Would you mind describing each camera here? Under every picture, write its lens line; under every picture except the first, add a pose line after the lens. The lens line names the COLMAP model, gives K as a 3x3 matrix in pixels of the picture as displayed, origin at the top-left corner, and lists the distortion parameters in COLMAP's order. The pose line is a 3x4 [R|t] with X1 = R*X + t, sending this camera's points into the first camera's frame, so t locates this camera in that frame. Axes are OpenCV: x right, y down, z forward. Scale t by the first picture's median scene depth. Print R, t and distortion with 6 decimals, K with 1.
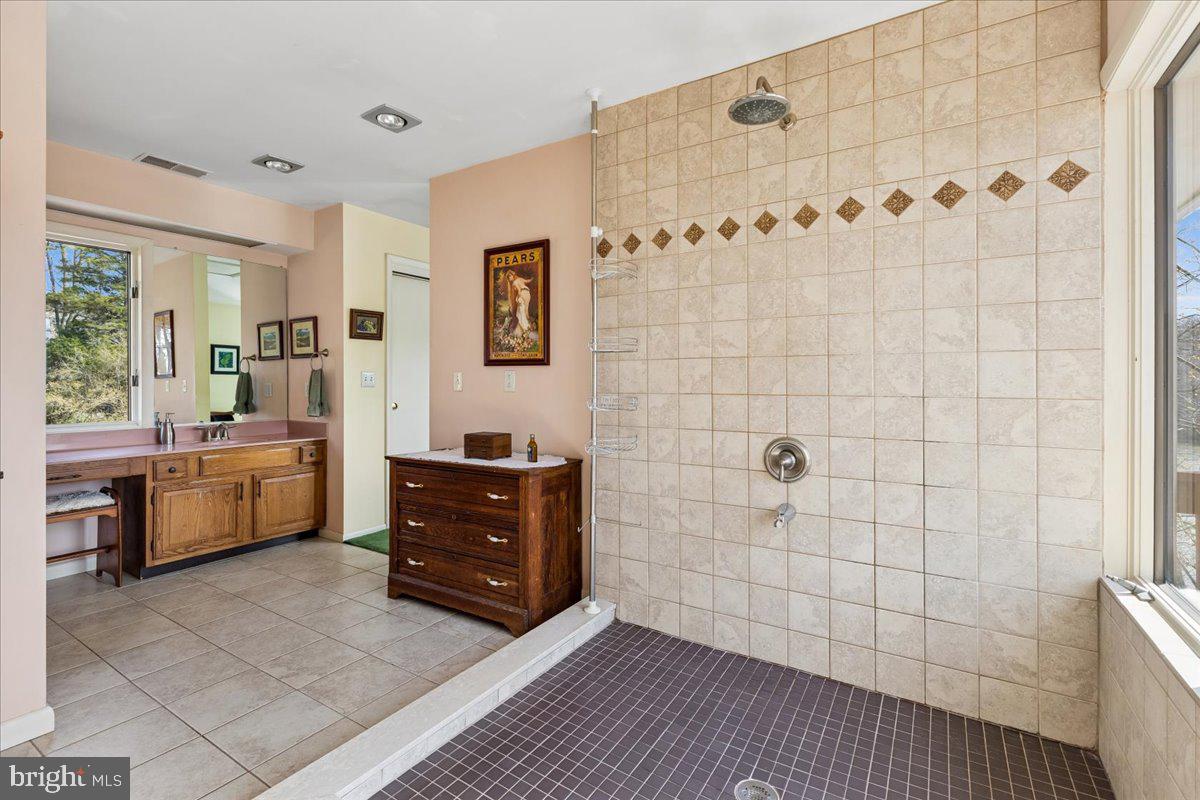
lens RADIAL K [[540.5, 0, 598.4], [0, 540.5, 383.8], [0, 0, 1]] dist [0.004727, 0.000458]
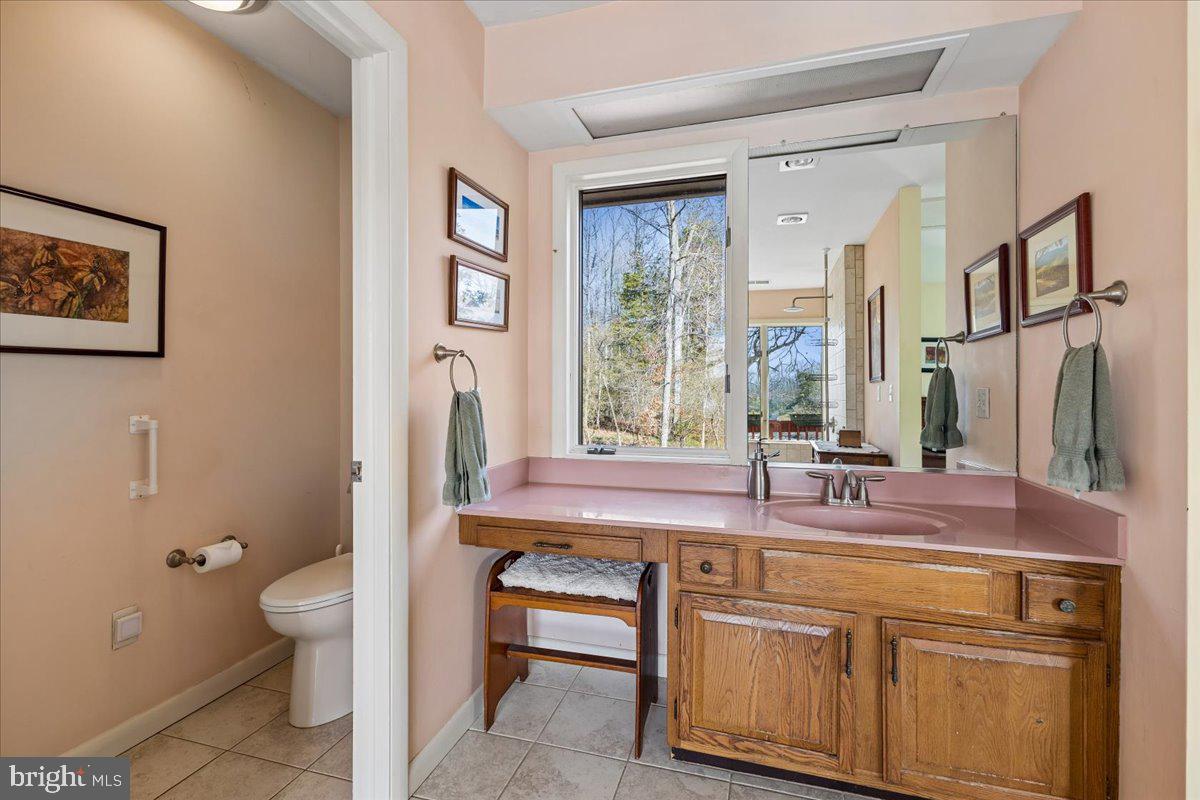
lens RADIAL K [[540.5, 0, 599.0], [0, 540.5, 388.3], [0, 0, 1]] dist [0.004727, 0.000458]
pose [[0.261934, -0.000535, -0.965086, -0.250038], [-0.003524, 0.999993, -0.001511, 0.000293], [0.965079, 0.003797, 0.261930, 0.566295]]
